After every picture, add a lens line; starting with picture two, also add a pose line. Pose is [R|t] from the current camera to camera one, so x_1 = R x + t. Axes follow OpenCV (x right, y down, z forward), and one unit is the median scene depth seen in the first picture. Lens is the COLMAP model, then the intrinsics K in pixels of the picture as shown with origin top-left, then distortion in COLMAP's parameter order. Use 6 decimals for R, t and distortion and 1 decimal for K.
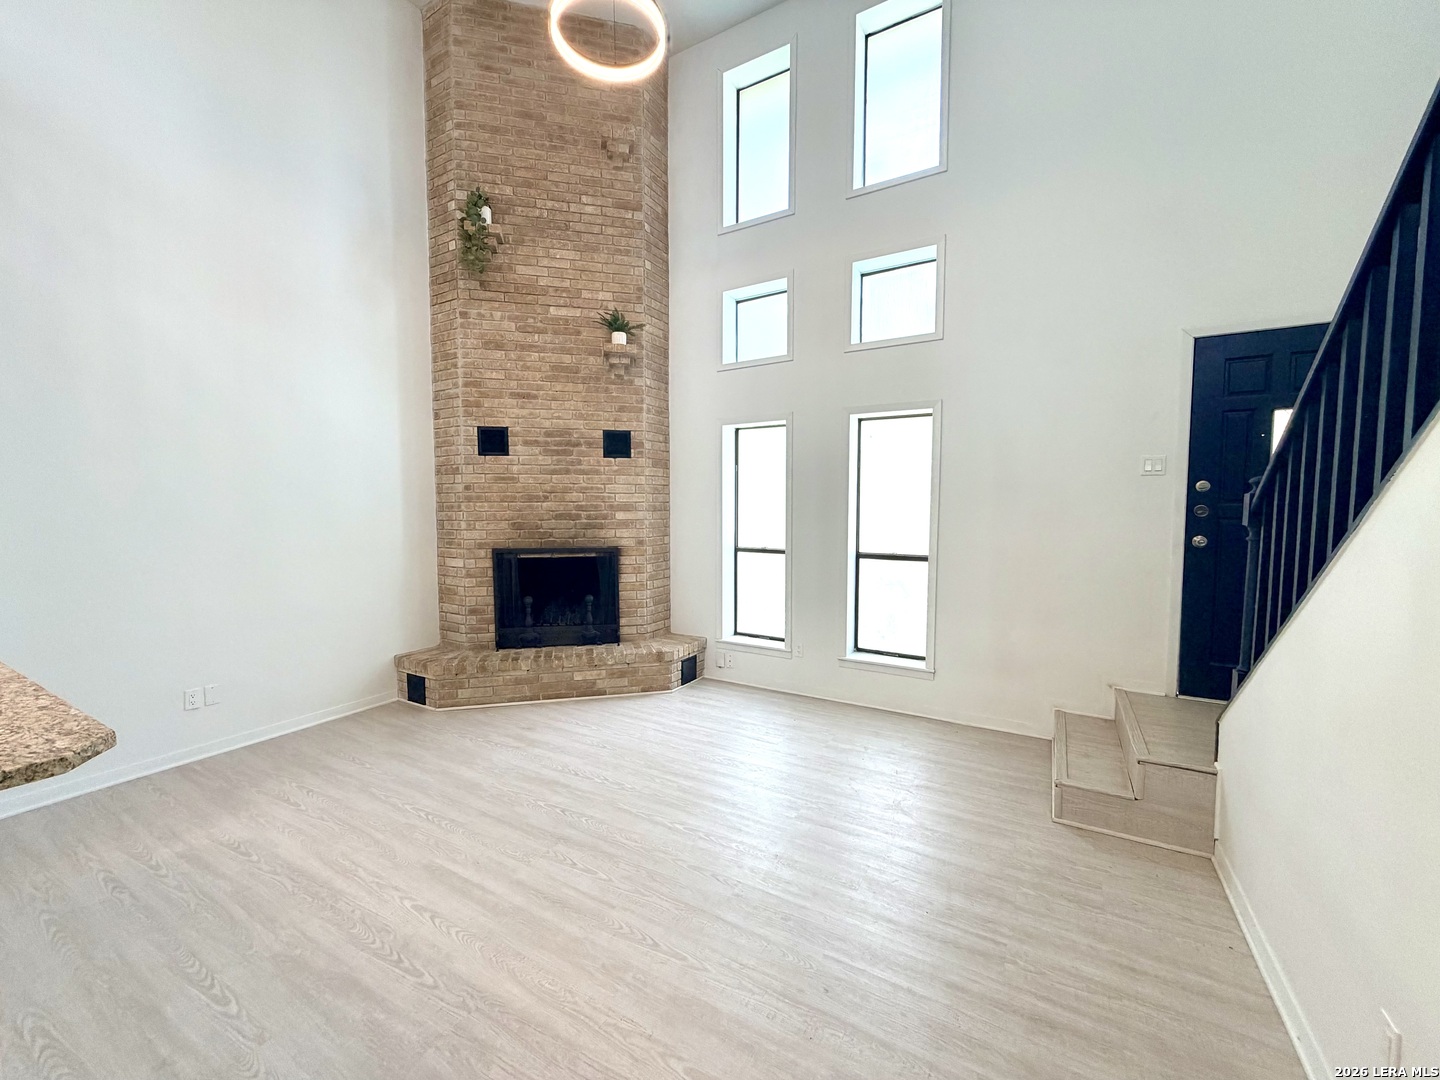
lens RADIAL K [[571.8, 0, 716.4], [0, 571.8, 541.1], [0, 0, 1]] dist [-0.001301, 0.000560]
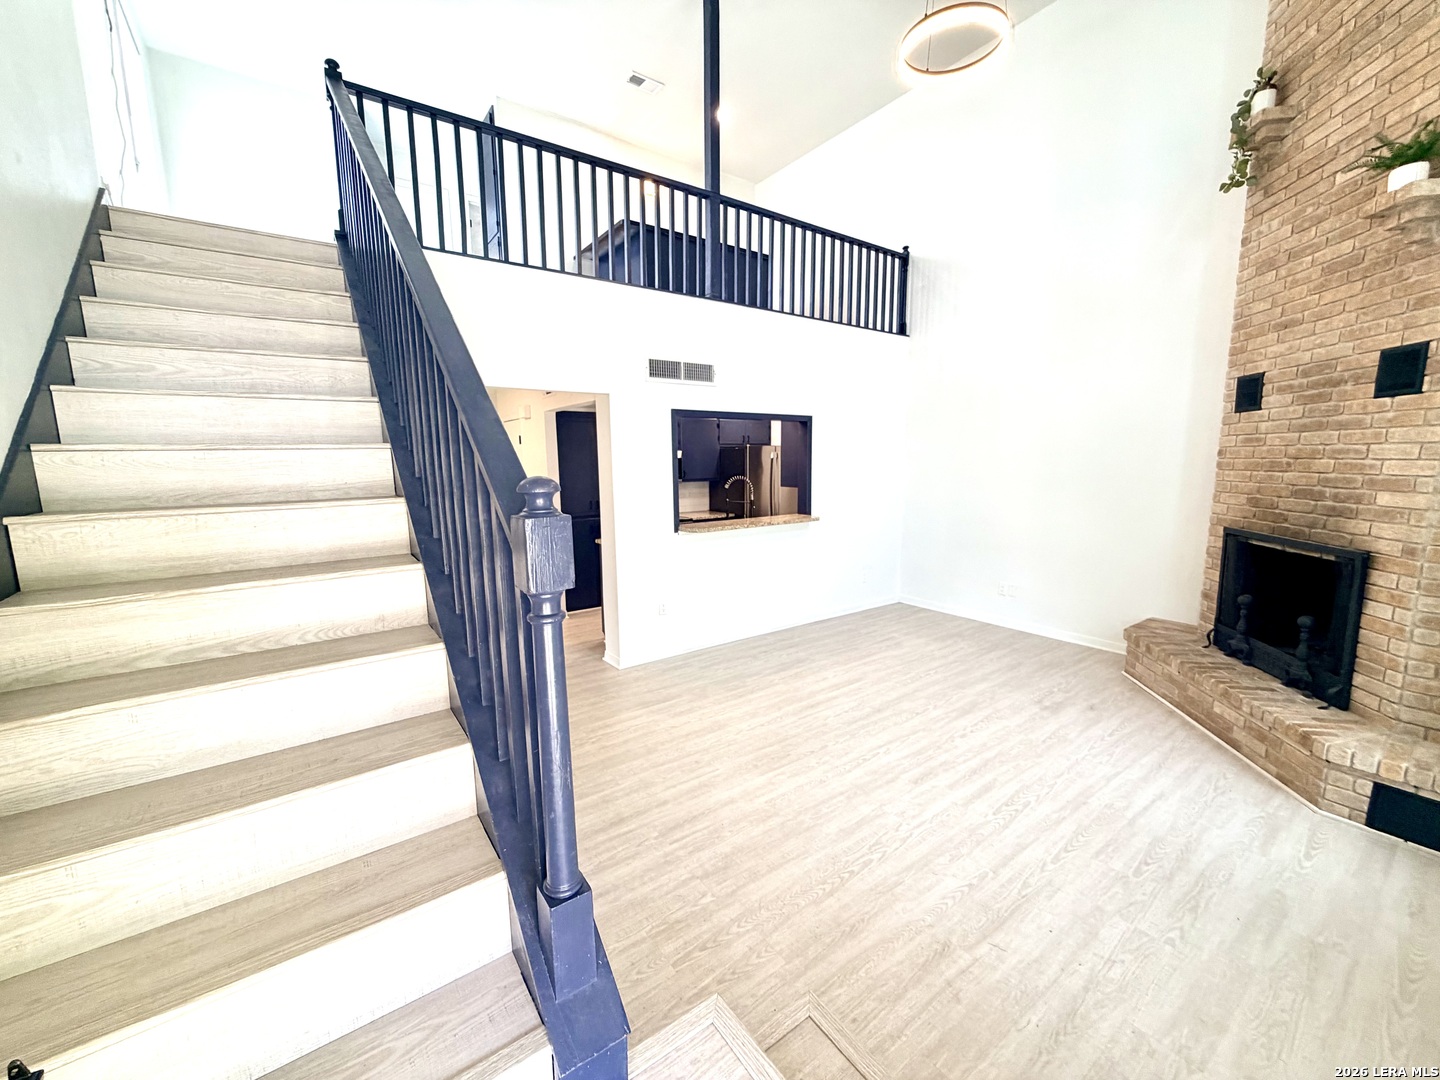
lens RADIAL K [[571.8, 0, 716.4], [0, 571.8, 541.1], [0, 0, 1]] dist [-0.001301, 0.000560]
pose [[-0.404160, 0.138392, -0.904159, 0.648105], [-0.045620, 0.984208, 0.171036, -0.073594], [0.913550, 0.110373, -0.391464, 0.648275]]
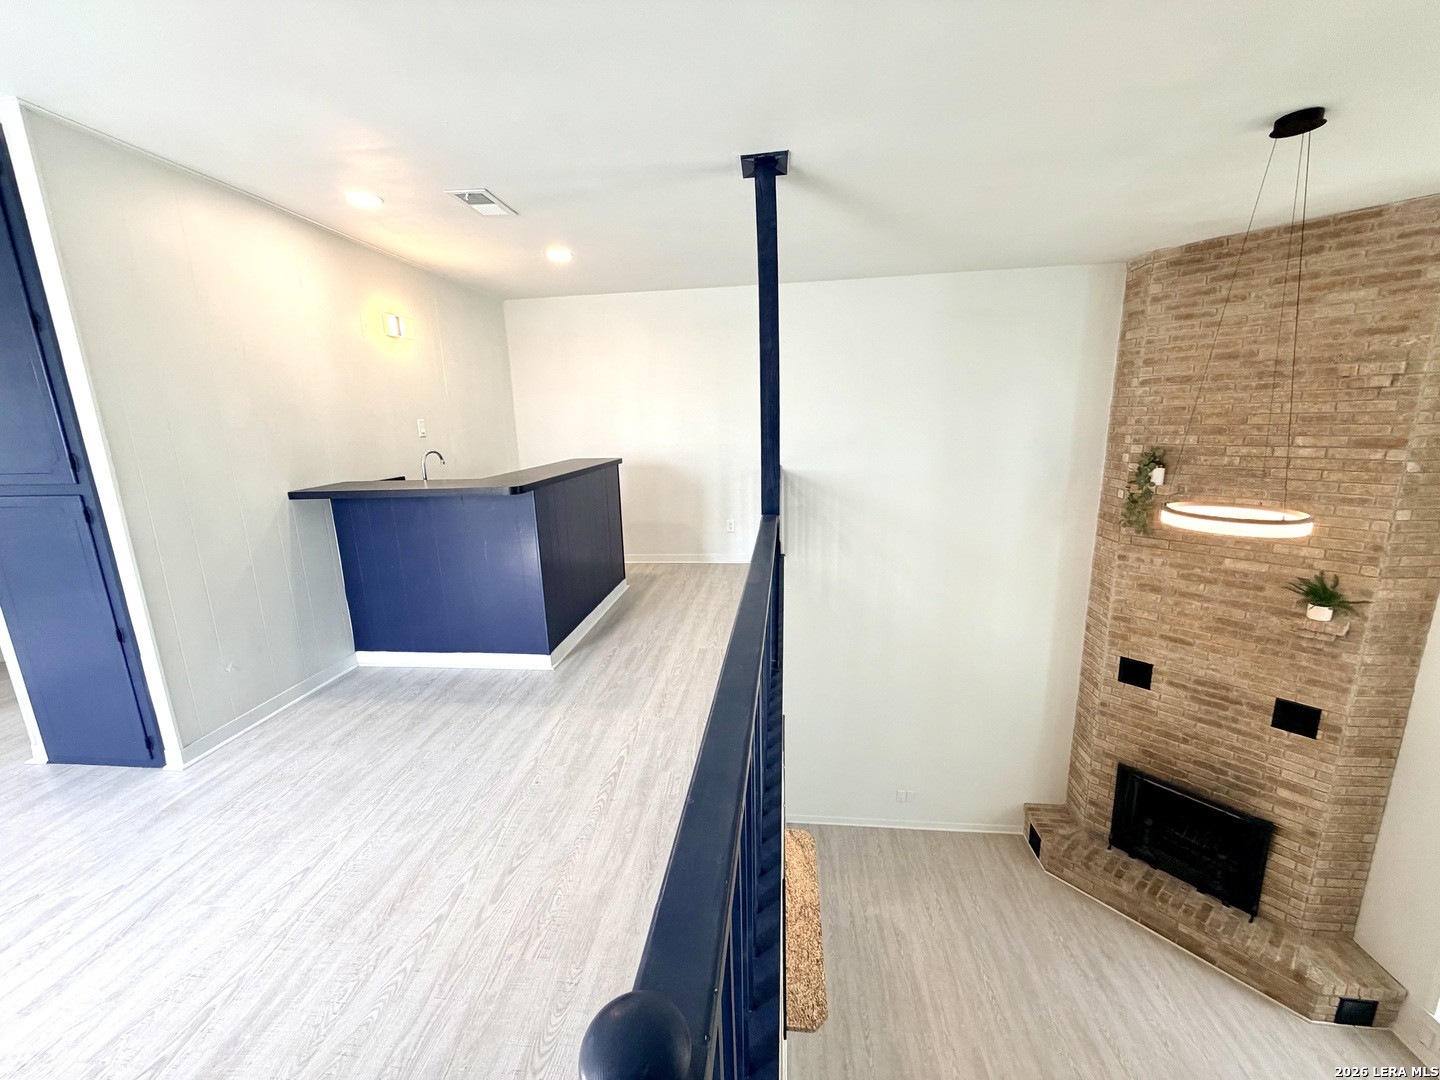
lens RADIAL K [[575.3, 0, 720.0], [0, 575.3, 540.0], [0, 0, 1]] dist [0.002185, 0.000215]
pose [[0.411667, 0.184869, -0.892386, 0.197958], [-0.026788, 0.981240, 0.190918, -0.592000], [0.910940, -0.054690, 0.408897, -0.123122]]
